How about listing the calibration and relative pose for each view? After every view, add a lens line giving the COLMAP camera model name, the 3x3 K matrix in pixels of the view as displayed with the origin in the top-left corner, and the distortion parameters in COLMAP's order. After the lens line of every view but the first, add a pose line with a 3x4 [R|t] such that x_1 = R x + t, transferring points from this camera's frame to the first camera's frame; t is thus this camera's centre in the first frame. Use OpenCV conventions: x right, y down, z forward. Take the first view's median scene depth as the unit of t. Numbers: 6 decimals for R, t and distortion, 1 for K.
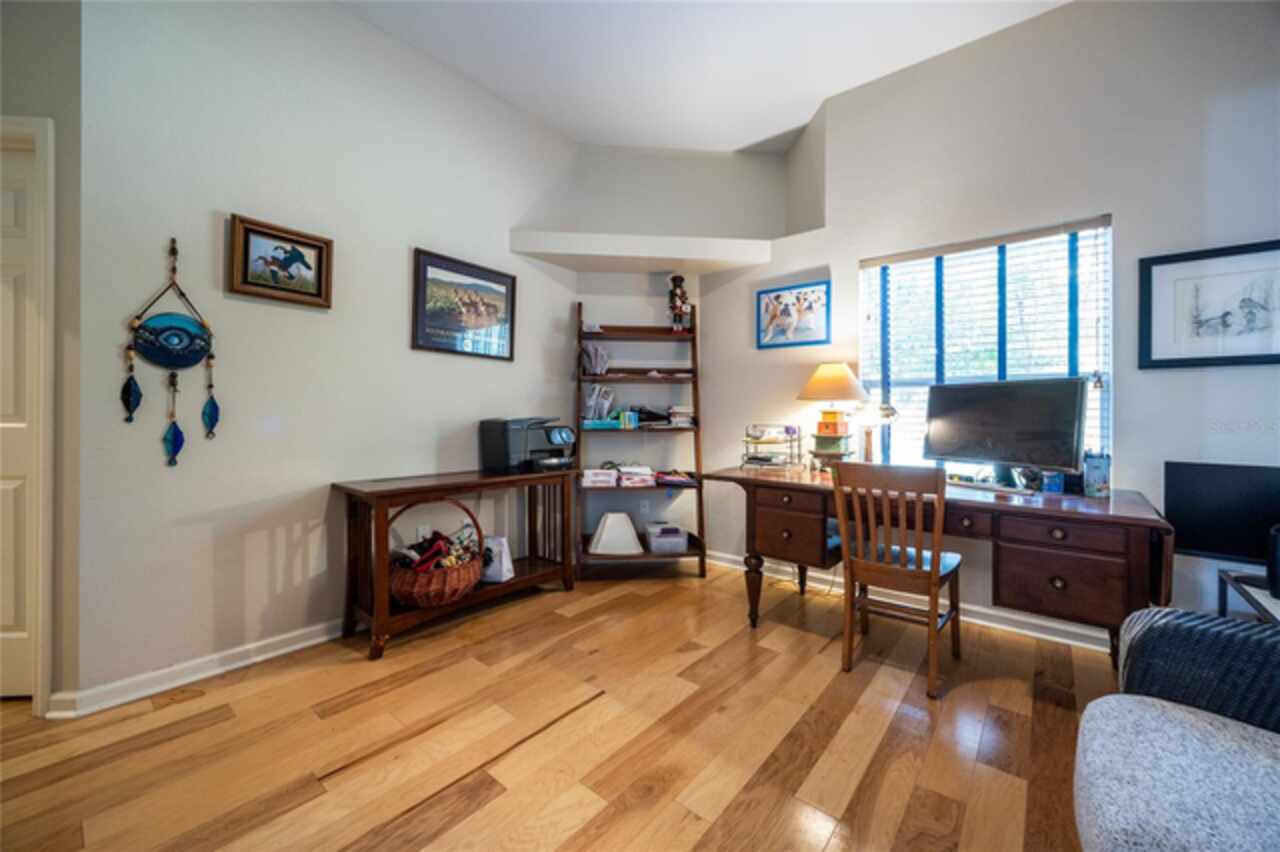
lens RADIAL K [[495.2, 0, 644.4], [0, 495.2, 421.7], [0, 0, 1]] dist [-0.003389, -0.000315]
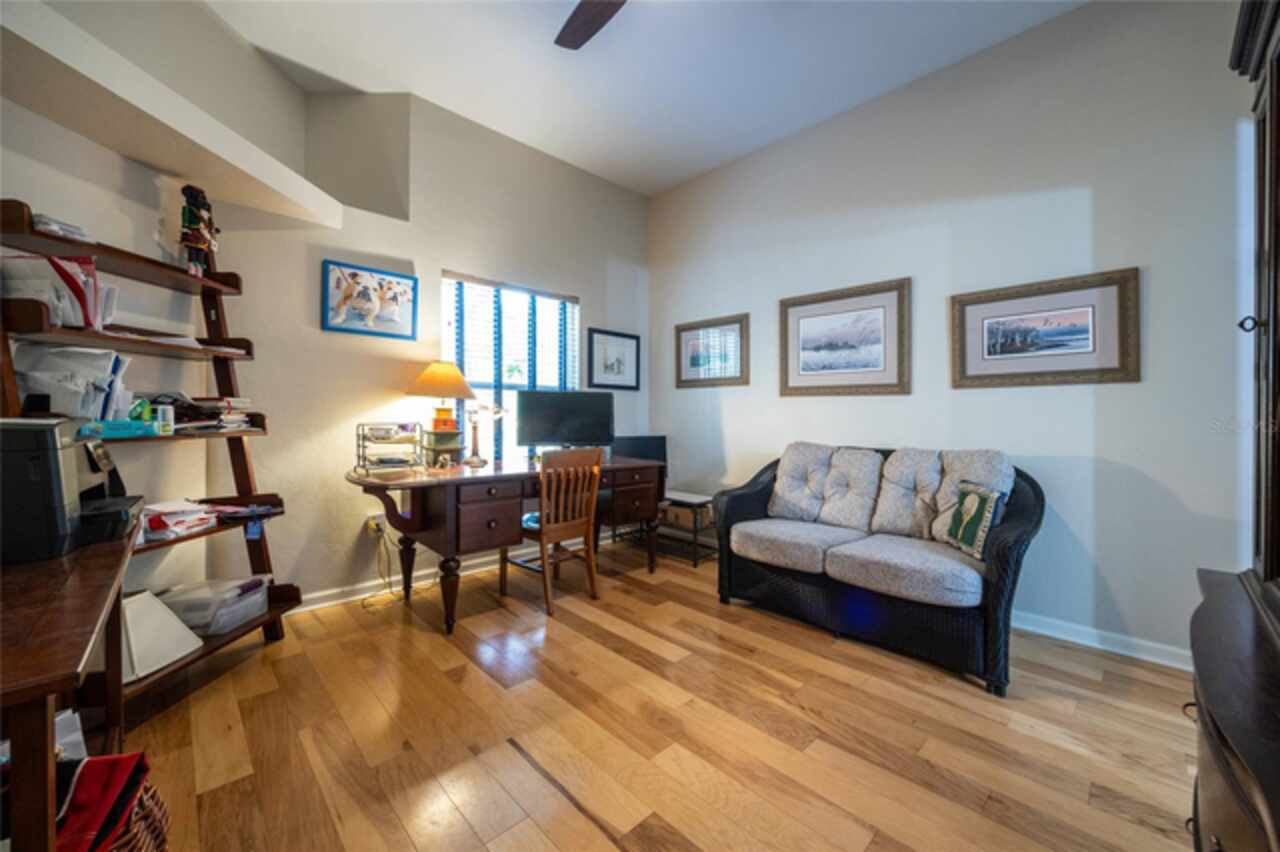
lens RADIAL K [[495.2, 0, 645.8], [0, 495.2, 415.6], [0, 0, 1]] dist [-0.003389, -0.000315]
pose [[0.104706, -0.004366, 0.994494, -0.571597], [0.007354, 0.999966, 0.003616, -0.006236], [-0.994476, 0.006935, 0.104735, 0.430659]]
